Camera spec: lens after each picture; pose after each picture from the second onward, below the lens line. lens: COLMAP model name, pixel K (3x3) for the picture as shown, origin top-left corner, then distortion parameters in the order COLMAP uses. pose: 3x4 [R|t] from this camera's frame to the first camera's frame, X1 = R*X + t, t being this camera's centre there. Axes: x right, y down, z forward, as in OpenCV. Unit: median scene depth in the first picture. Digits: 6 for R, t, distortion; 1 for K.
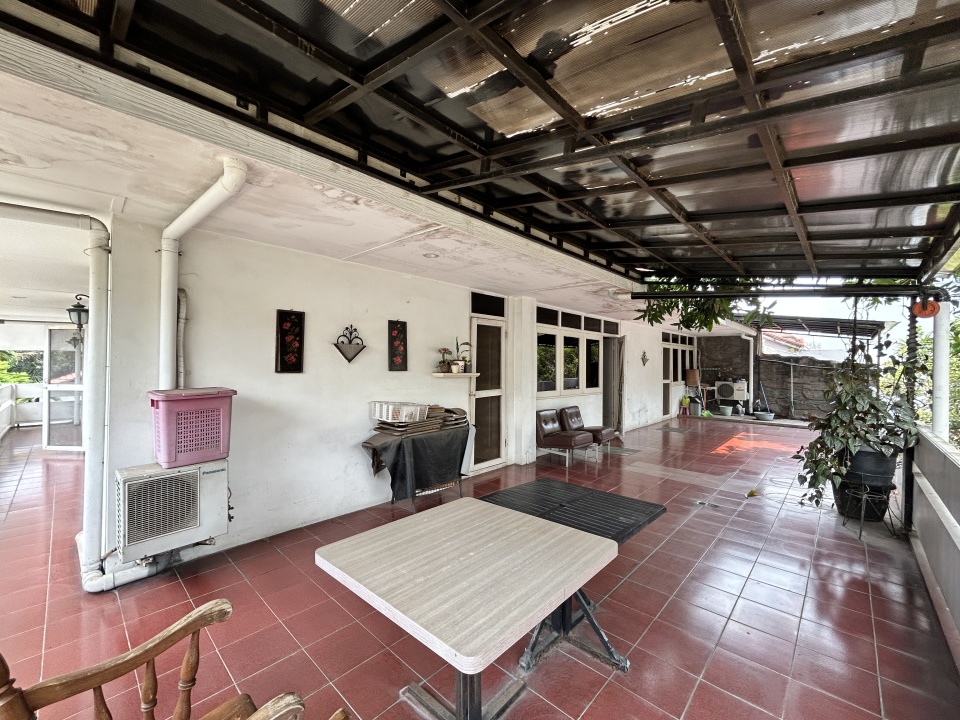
lens RADIAL K [[388.4, 0, 480.0], [0, 388.4, 360.0], [0, 0, 1]] dist [0.002151, 0.000096]
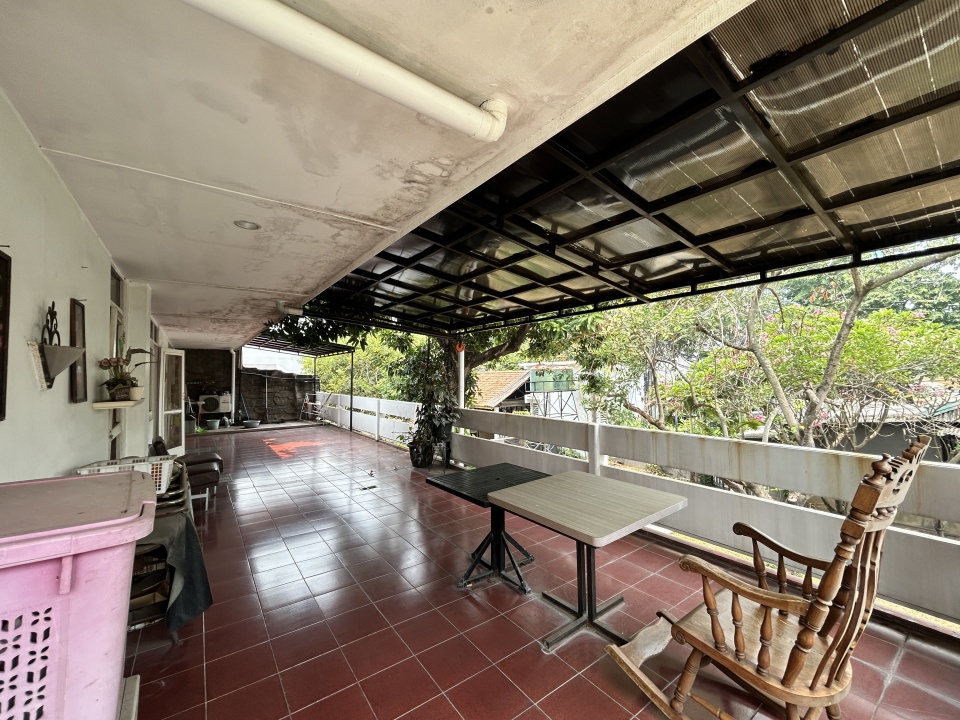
lens RADIAL K [[388.4, 0, 480.0], [0, 388.4, 360.0], [0, 0, 1]] dist [0.002151, 0.000096]
pose [[0.182787, 0.026955, 0.982783, -0.229275], [0.003340, 0.999601, -0.028037, -0.003713], [-0.983147, 0.008408, 0.182624, 0.154459]]
